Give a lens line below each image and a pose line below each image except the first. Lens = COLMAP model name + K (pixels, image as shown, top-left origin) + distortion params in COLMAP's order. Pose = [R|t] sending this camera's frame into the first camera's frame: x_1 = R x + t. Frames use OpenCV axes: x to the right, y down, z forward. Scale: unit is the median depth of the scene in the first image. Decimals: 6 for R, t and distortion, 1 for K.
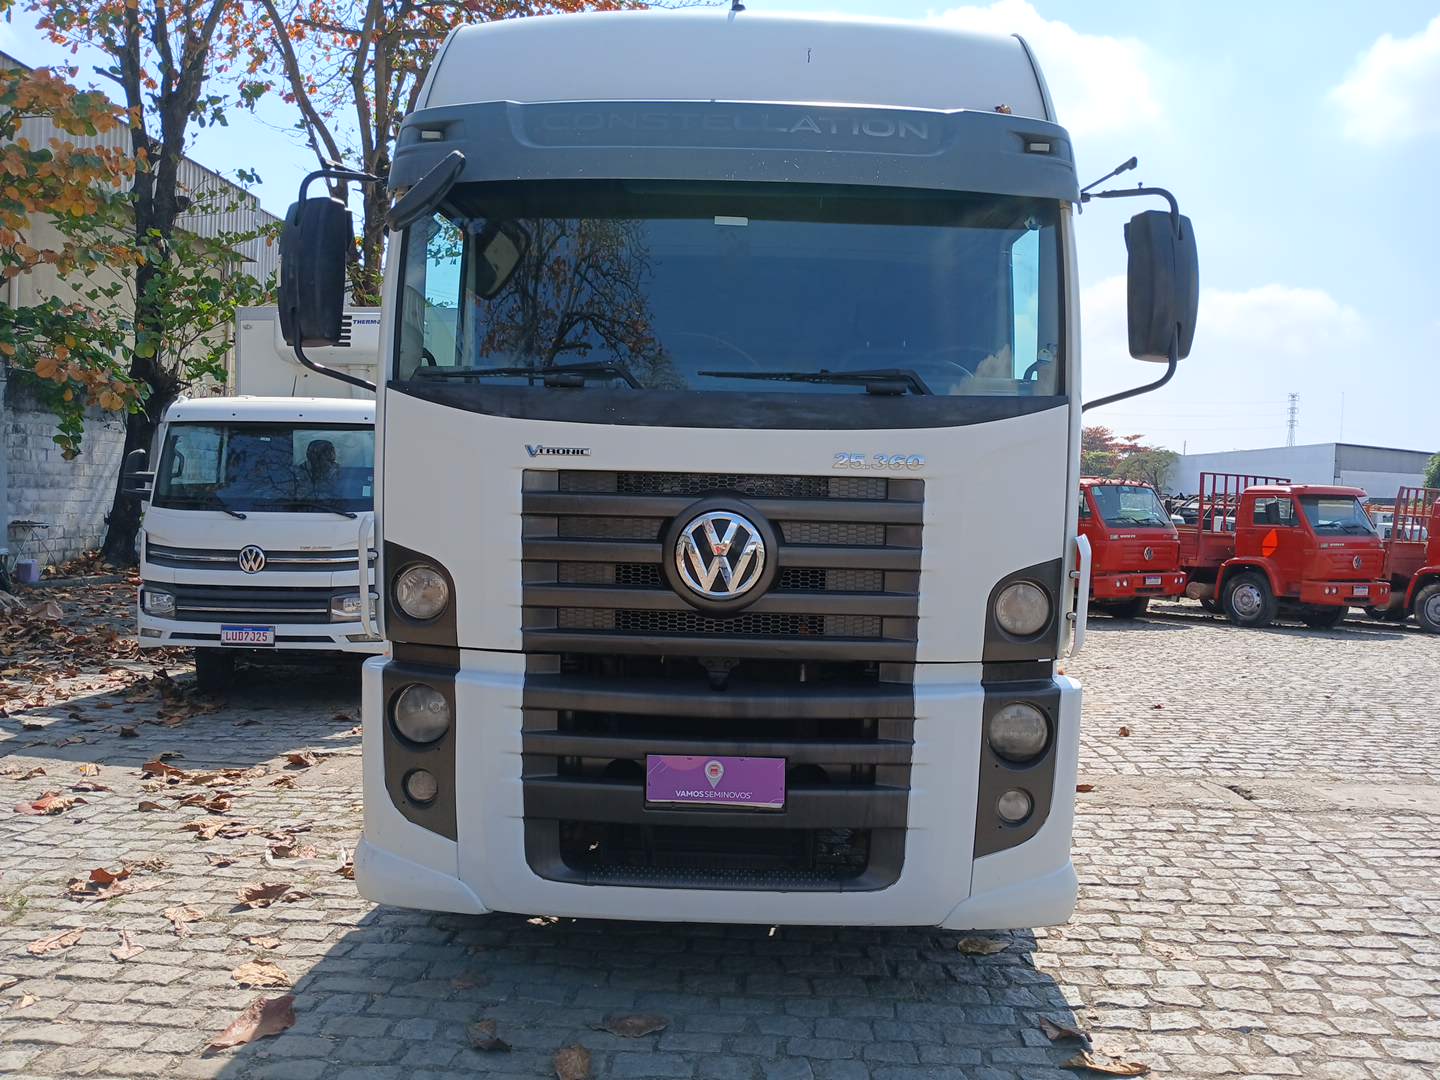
lens RADIAL K [[1076.3, 0, 720.0], [0, 1076.3, 540.0], [0, 0, 1]] dist [0.097254, -0.208025]
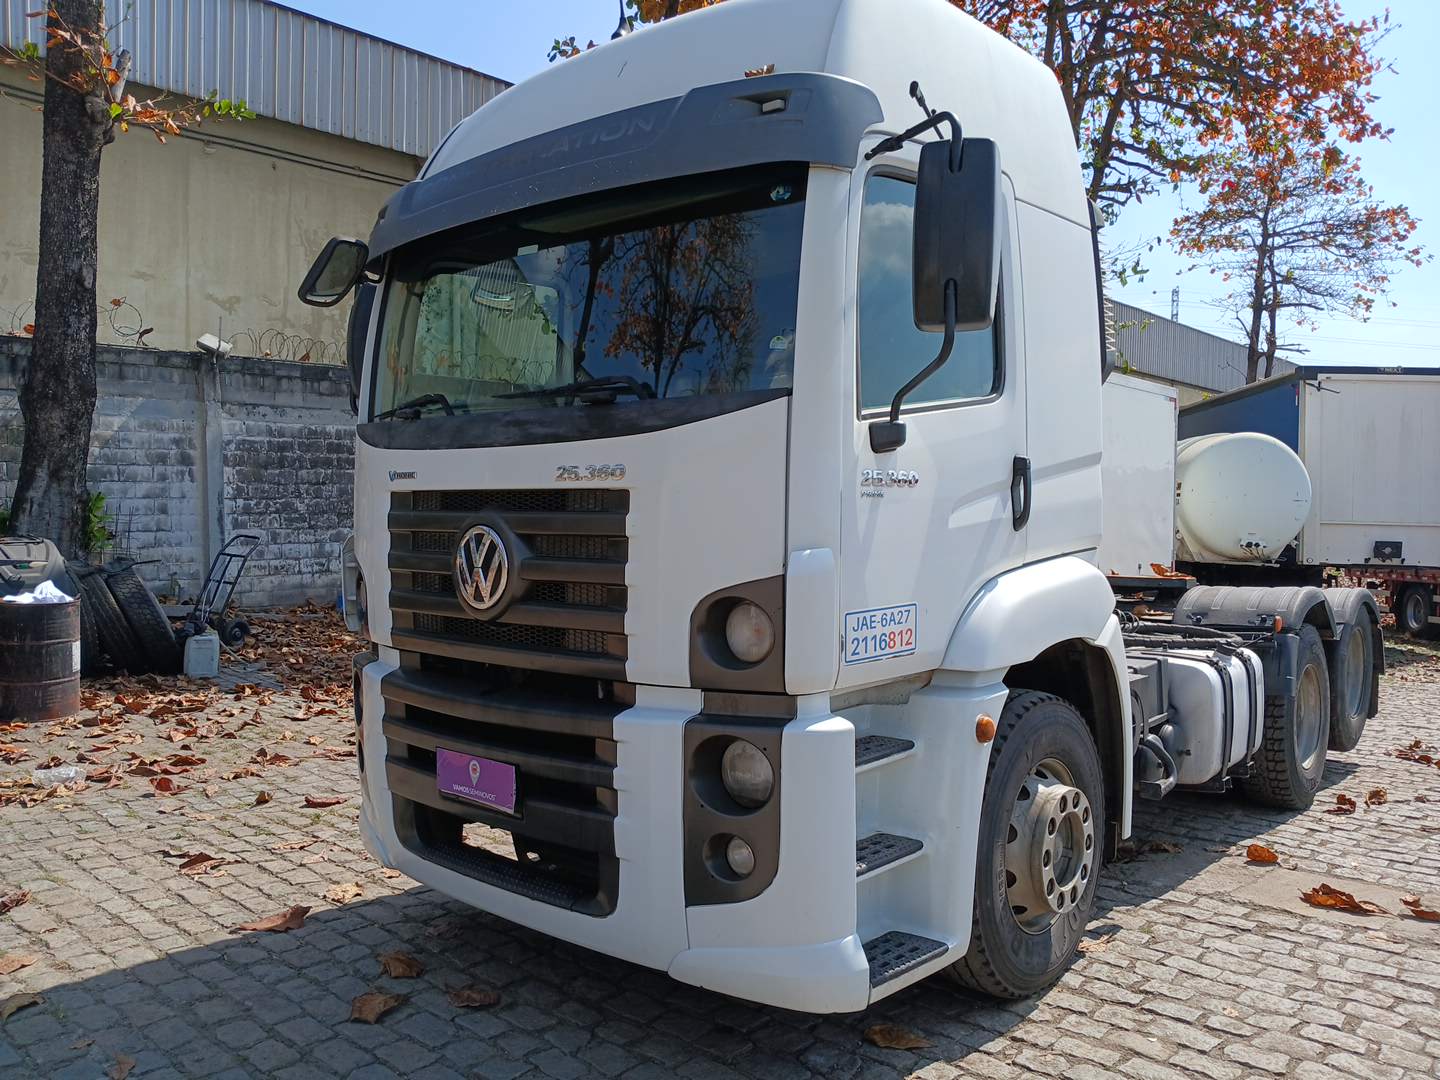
lens RADIAL K [[1076.3, 0, 720.0], [0, 1076.3, 540.0], [0, 0, 1]] dist [0.097254, -0.208025]
pose [[0.773895, -0.005587, -0.633289, 0.843523], [-0.011830, 0.999659, -0.023275, 0.009330], [0.633203, 0.025504, 0.773566, 0.317647]]
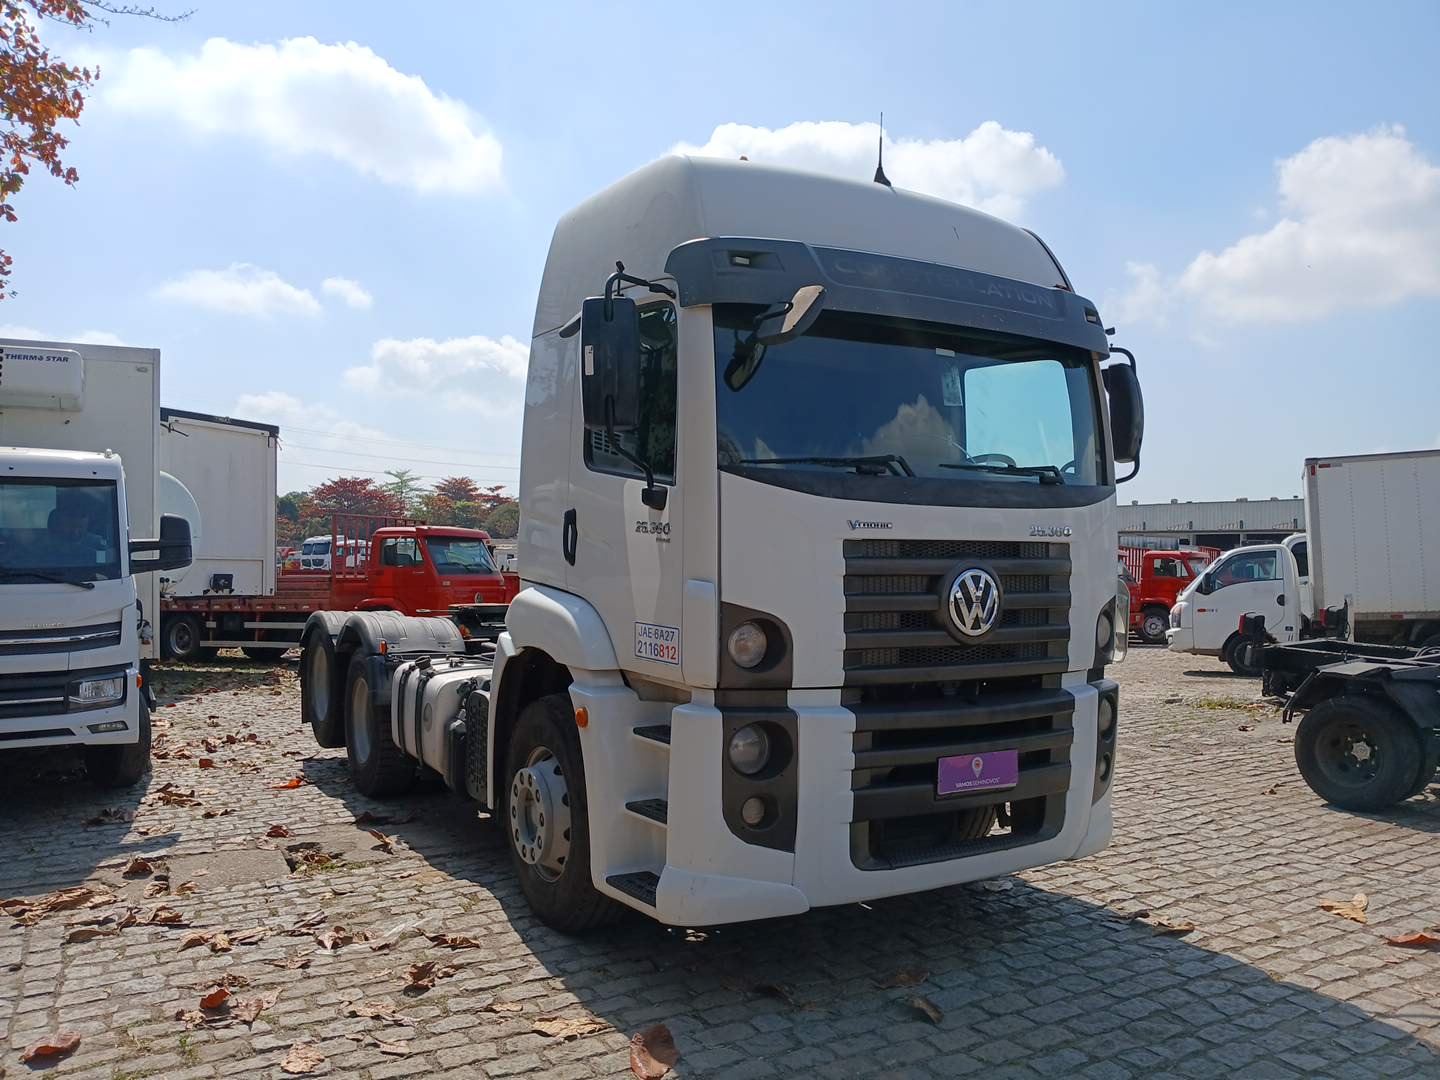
lens RADIAL K [[1076.3, 0, 720.0], [0, 1076.3, 540.0], [0, 0, 1]] dist [0.097254, -0.208025]
pose [[0.853900, -0.012490, 0.520287, -0.949699], [0.036337, 0.998703, -0.035662, -0.025673], [-0.519167, 0.049357, 0.853246, 0.013922]]
